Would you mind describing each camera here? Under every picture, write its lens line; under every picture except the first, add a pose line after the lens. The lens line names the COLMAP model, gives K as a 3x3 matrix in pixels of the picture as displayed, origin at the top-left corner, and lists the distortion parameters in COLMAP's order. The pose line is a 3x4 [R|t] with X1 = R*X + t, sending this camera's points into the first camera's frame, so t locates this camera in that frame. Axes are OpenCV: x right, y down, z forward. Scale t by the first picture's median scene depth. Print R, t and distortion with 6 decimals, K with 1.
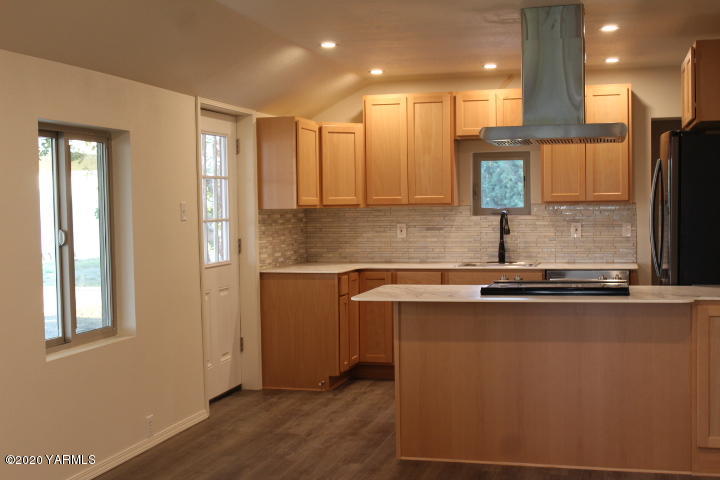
lens RADIAL K [[955.8, 0, 360.0], [0, 955.8, 240.0], [0, 0, 1]] dist [-0.060082, 0.049072]
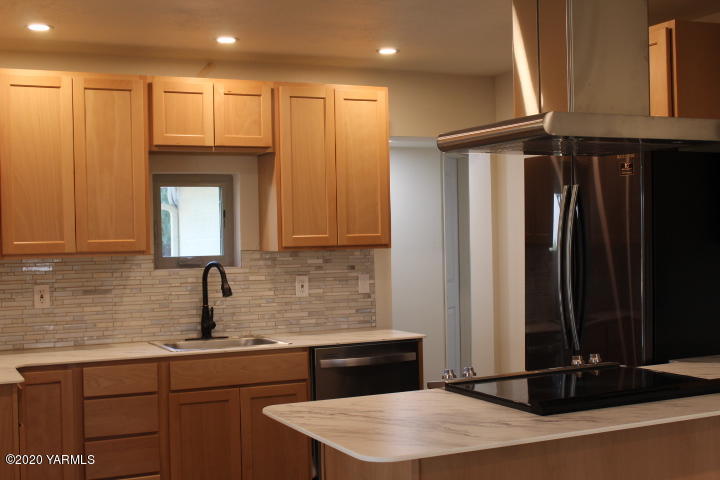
lens RADIAL K [[955.8, 0, 360.0], [0, 955.8, 240.0], [0, 0, 1]] dist [-0.060082, 0.049072]
pose [[0.764810, -0.003554, 0.644246, -0.202423], [0.035010, 0.998736, -0.036052, -0.017892], [-0.643304, 0.050128, 0.763968, 0.425723]]
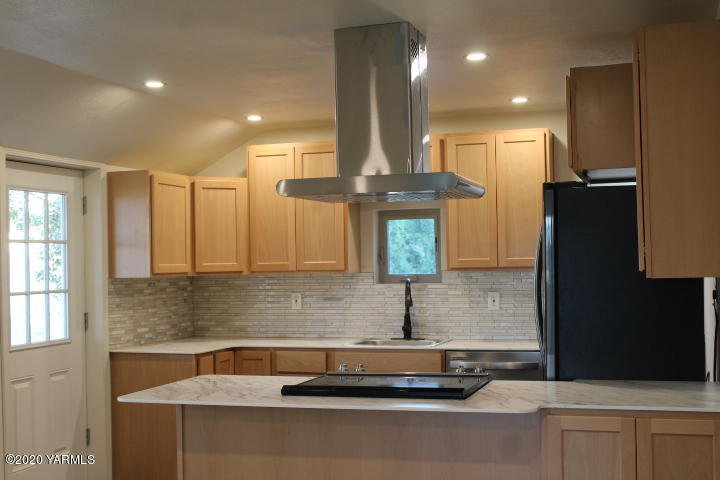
lens RADIAL K [[955.8, 0, 360.0], [0, 955.8, 240.0], [0, 0, 1]] dist [-0.060082, 0.049072]
pose [[0.998762, -0.004012, -0.049589, 0.151334], [0.001112, 0.998294, -0.058374, -0.015215], [0.049738, 0.058246, 0.997062, 0.146996]]
